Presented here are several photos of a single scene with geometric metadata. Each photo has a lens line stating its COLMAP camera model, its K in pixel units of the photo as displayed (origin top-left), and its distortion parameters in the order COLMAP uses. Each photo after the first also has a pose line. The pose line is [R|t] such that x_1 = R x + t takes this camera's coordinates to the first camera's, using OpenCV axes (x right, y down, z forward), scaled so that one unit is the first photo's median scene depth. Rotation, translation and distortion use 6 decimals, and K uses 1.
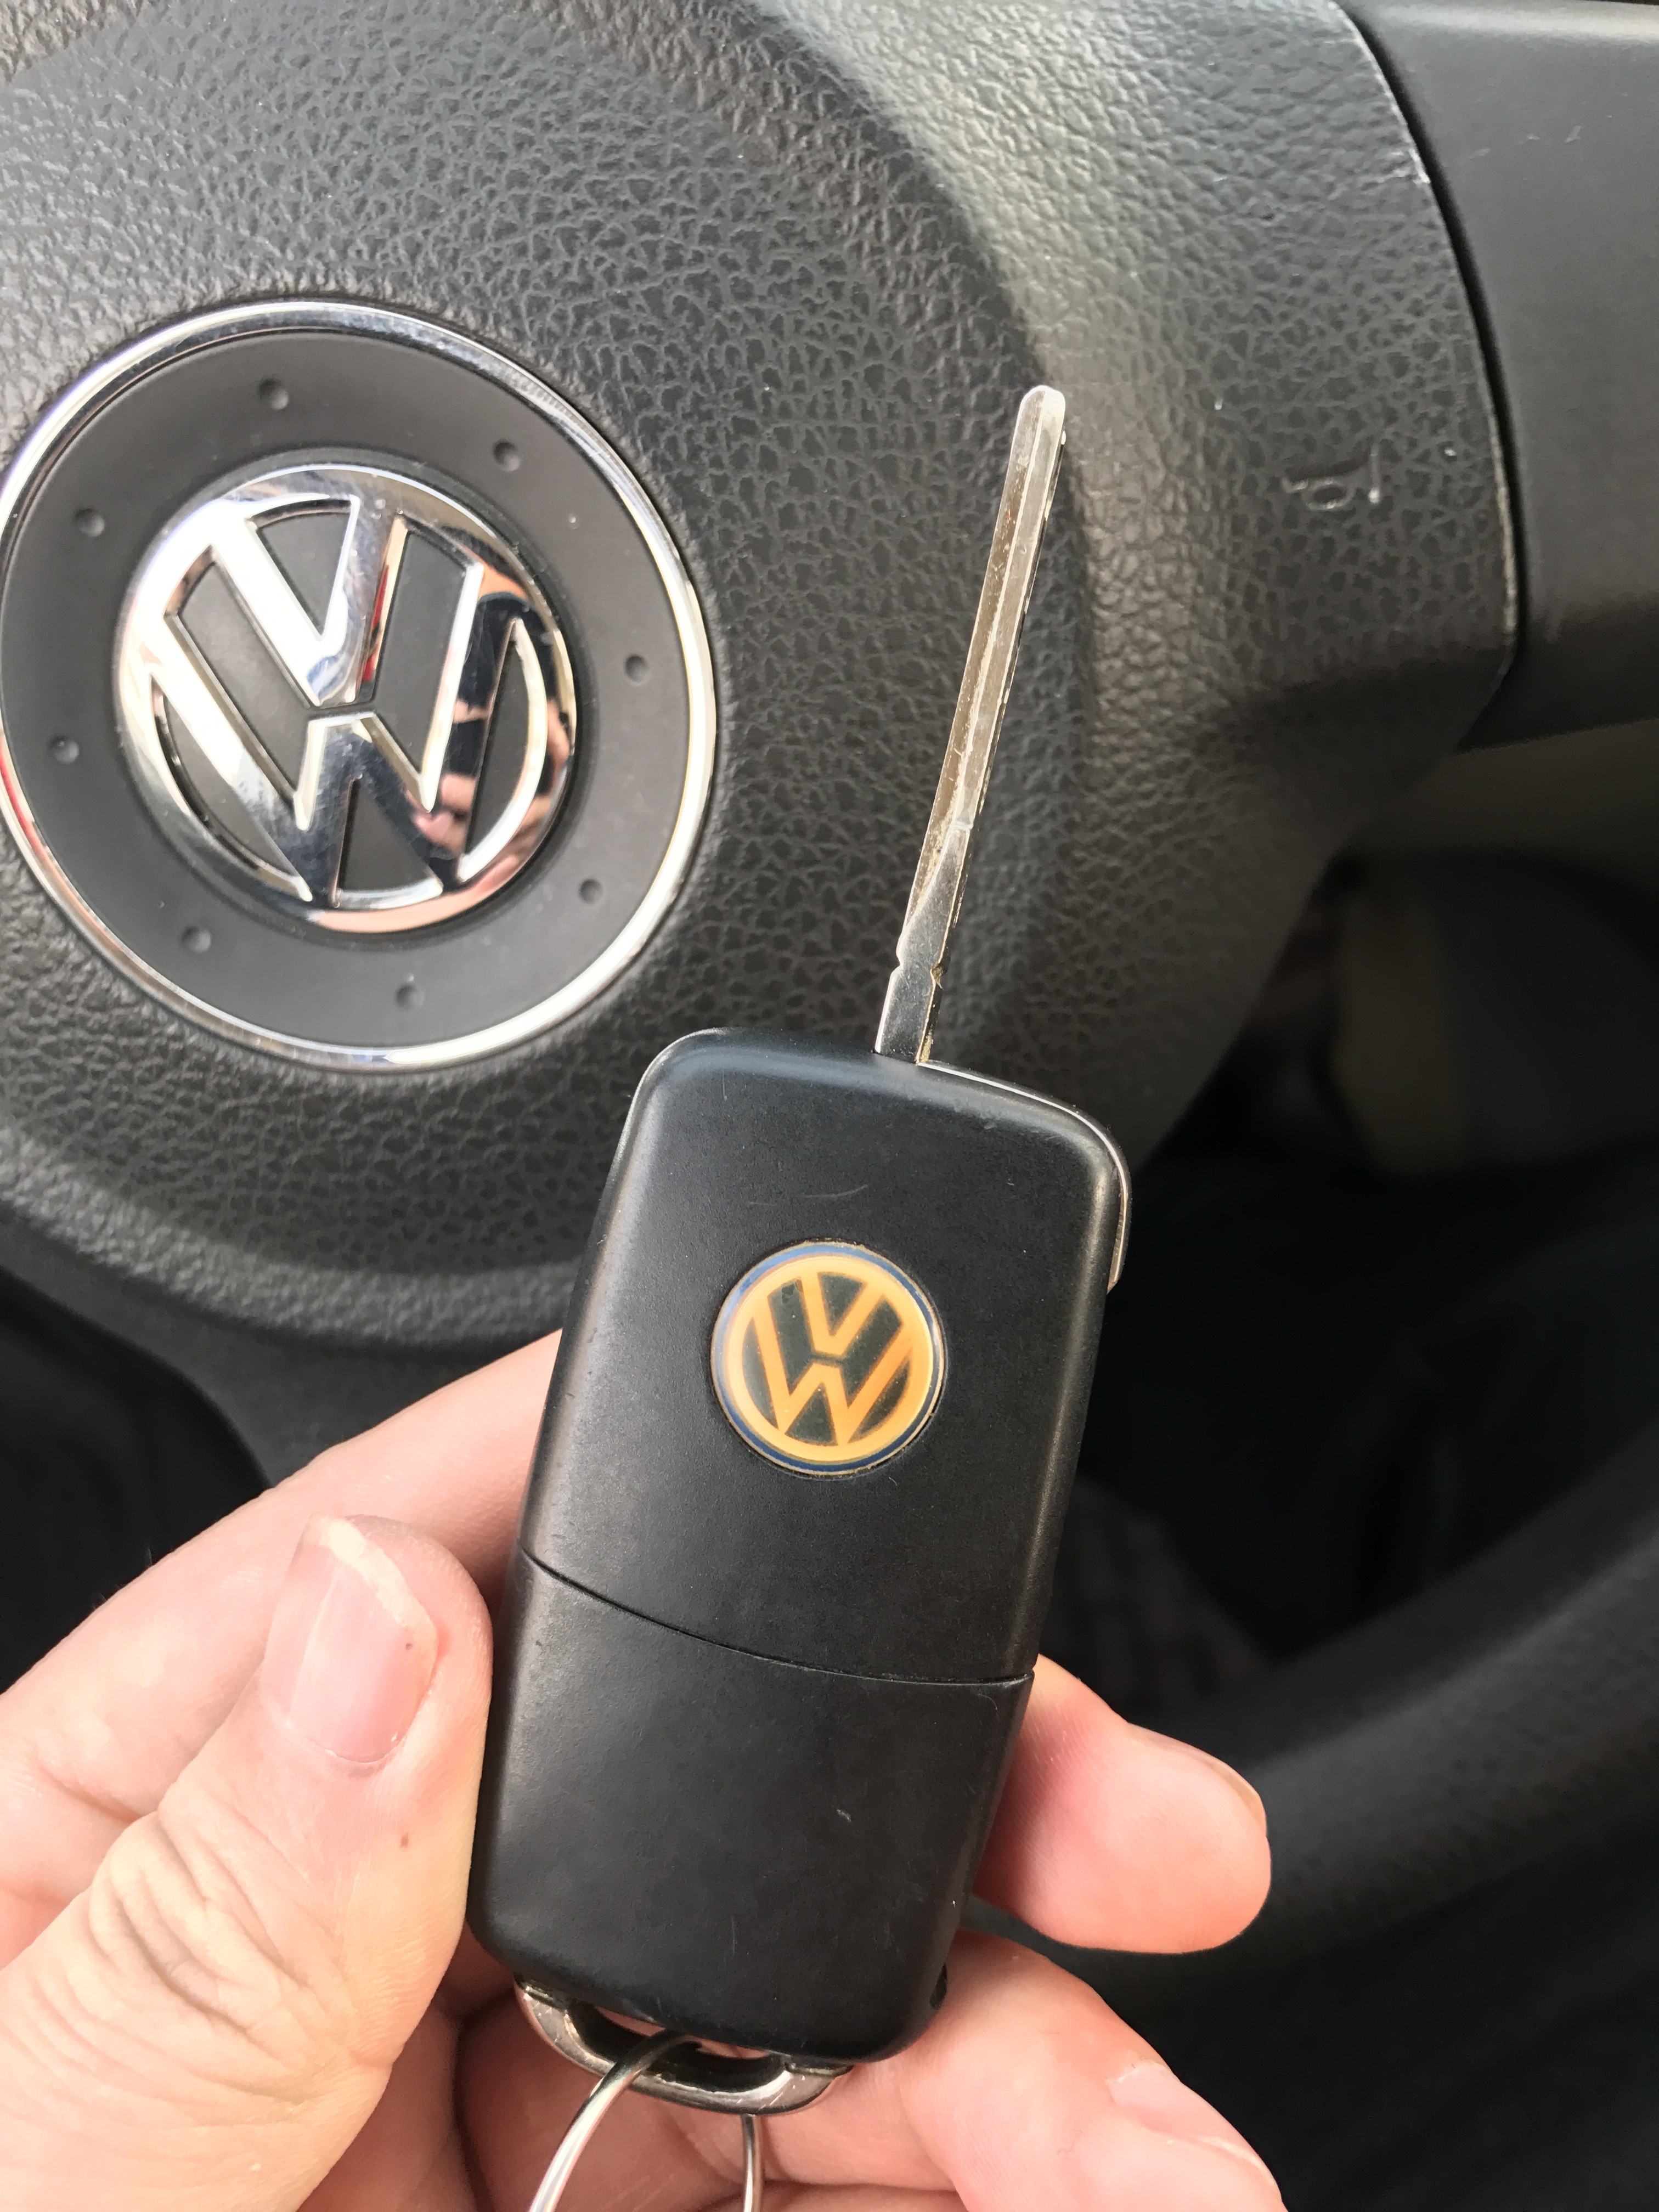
lens RADIAL K [[1821.3, 0, 852.2], [0, 1821.3, 1098.2], [0, 0, 1]] dist [-0.015234, -0.023159]
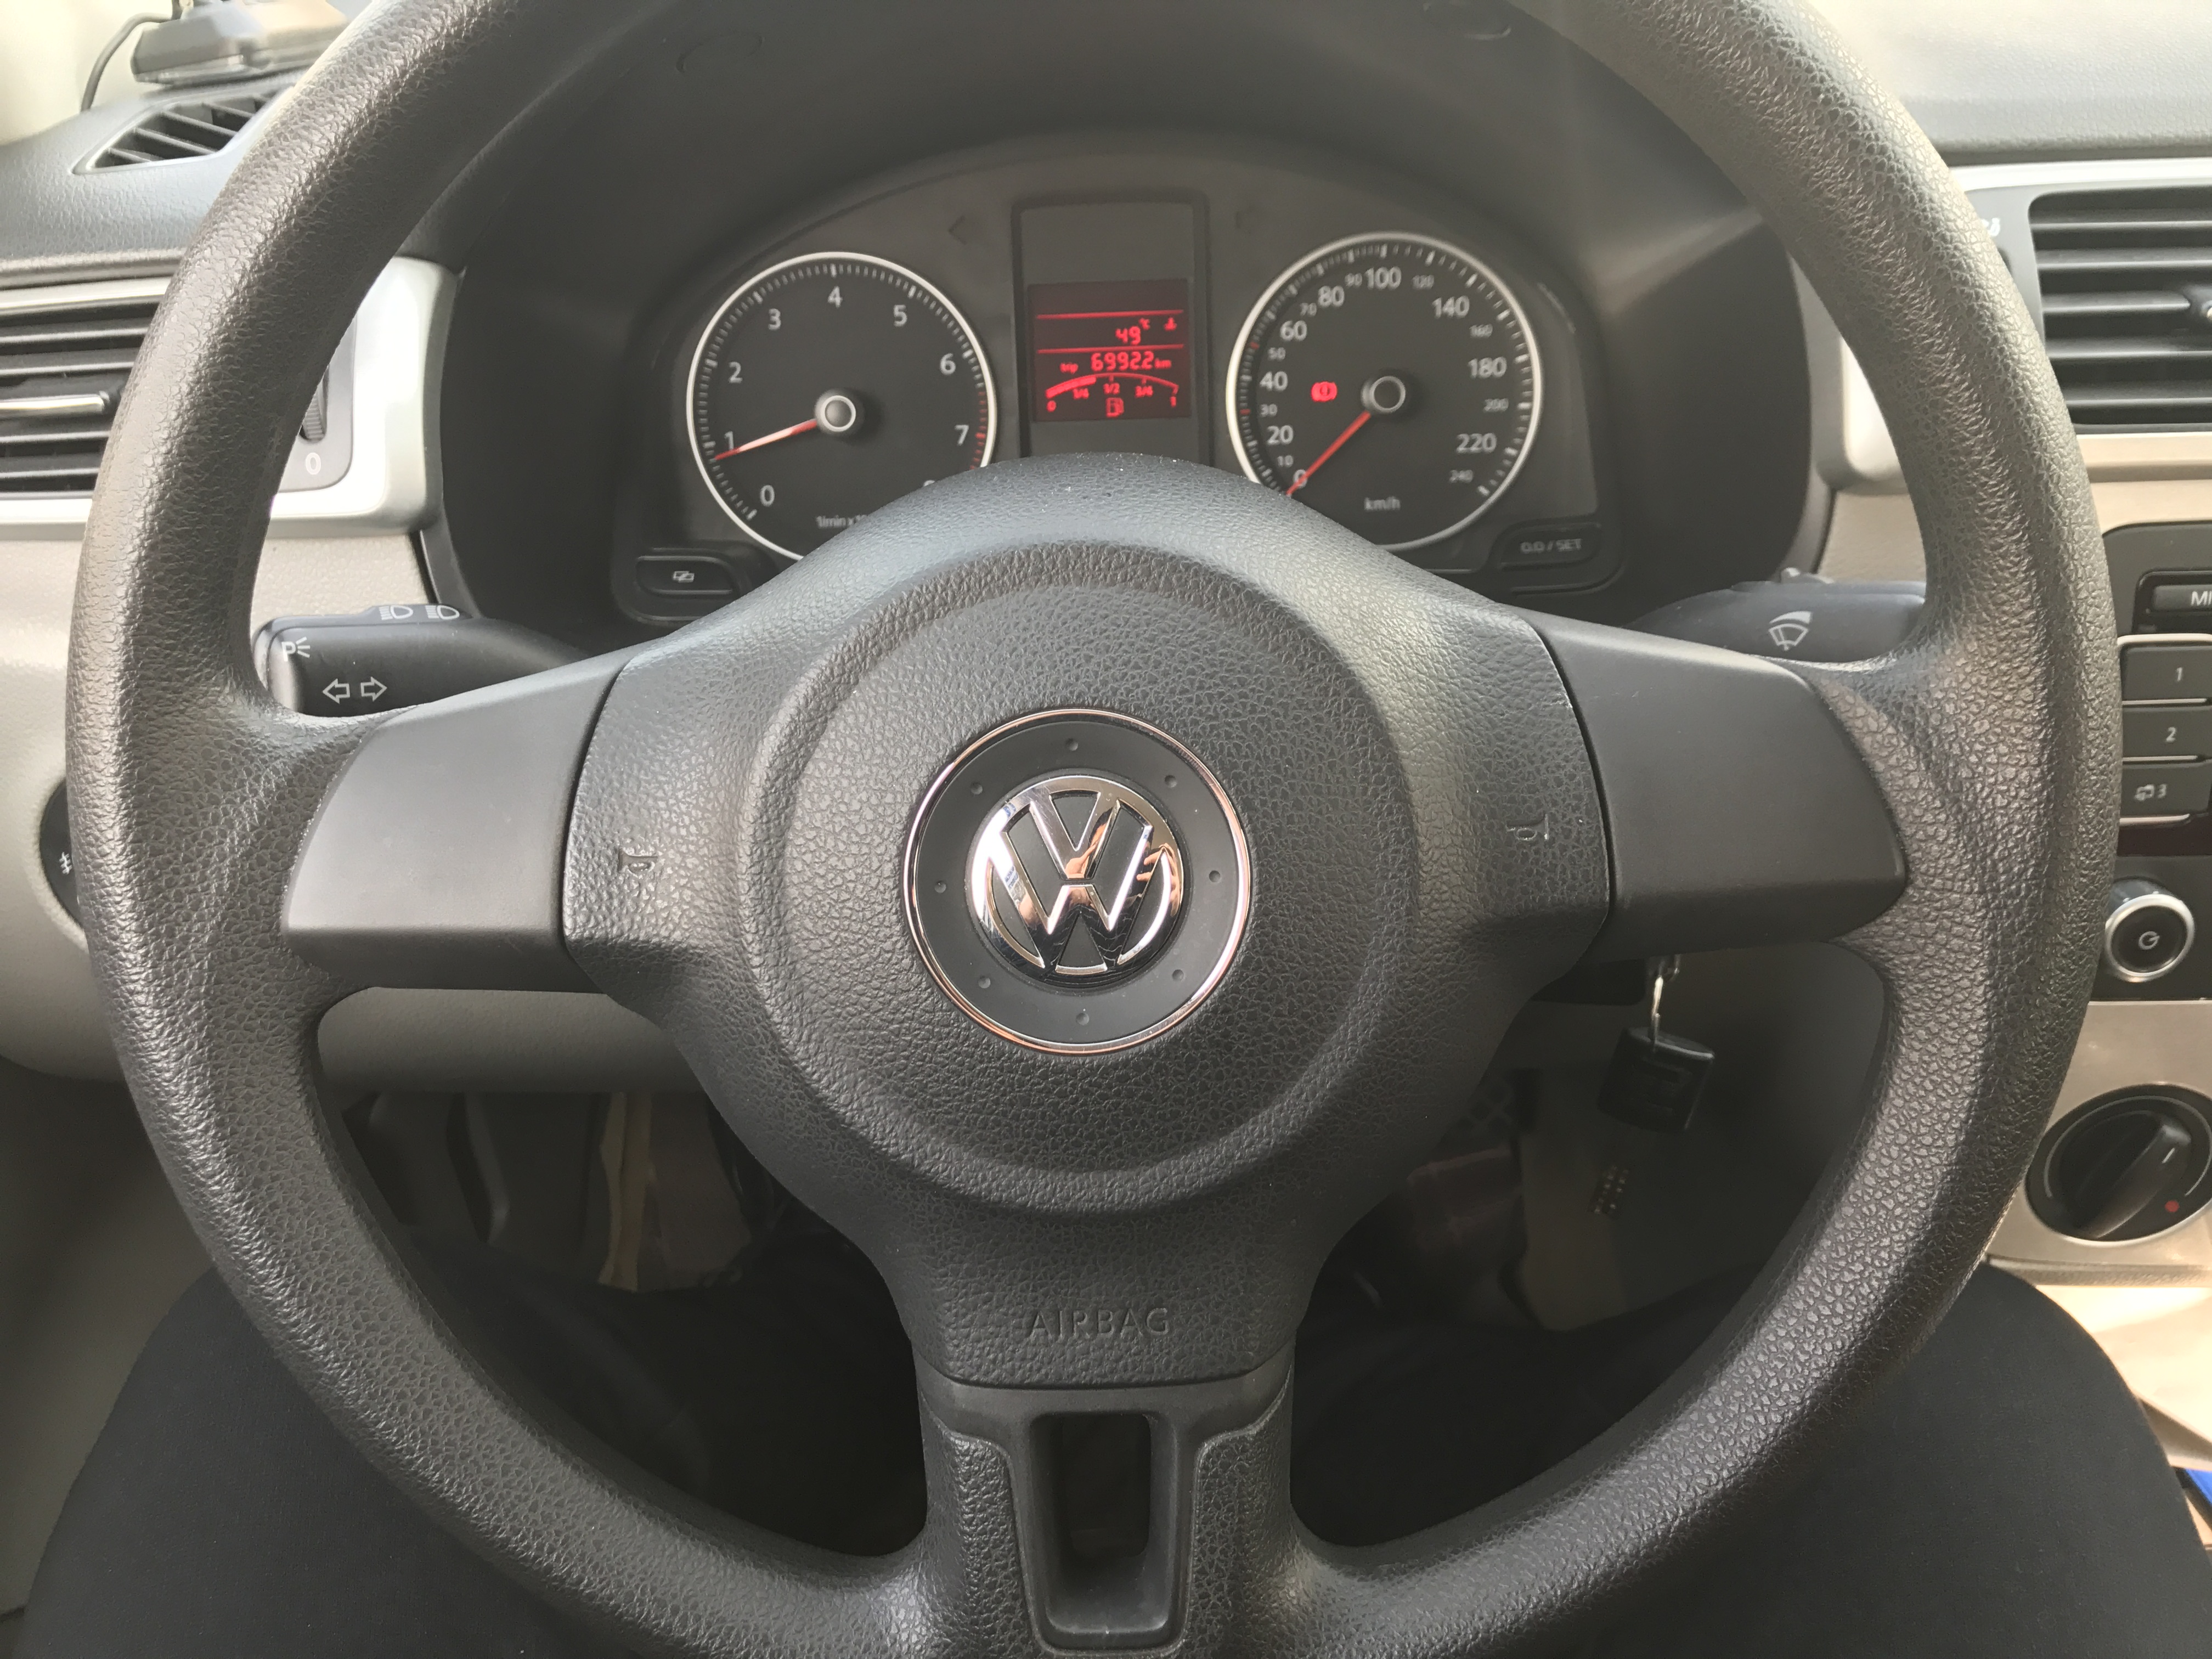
lens RADIAL K [[1821.3, 0, 1099.3], [0, 1821.3, 843.0], [0, 0, 1]] dist [-0.015234, -0.023159]
pose [[0.994981, 0.099192, 0.013169, -0.287567], [-0.090369, 0.947286, -0.307382, 0.413371], [-0.042965, 0.304649, 0.951495, -1.102887]]
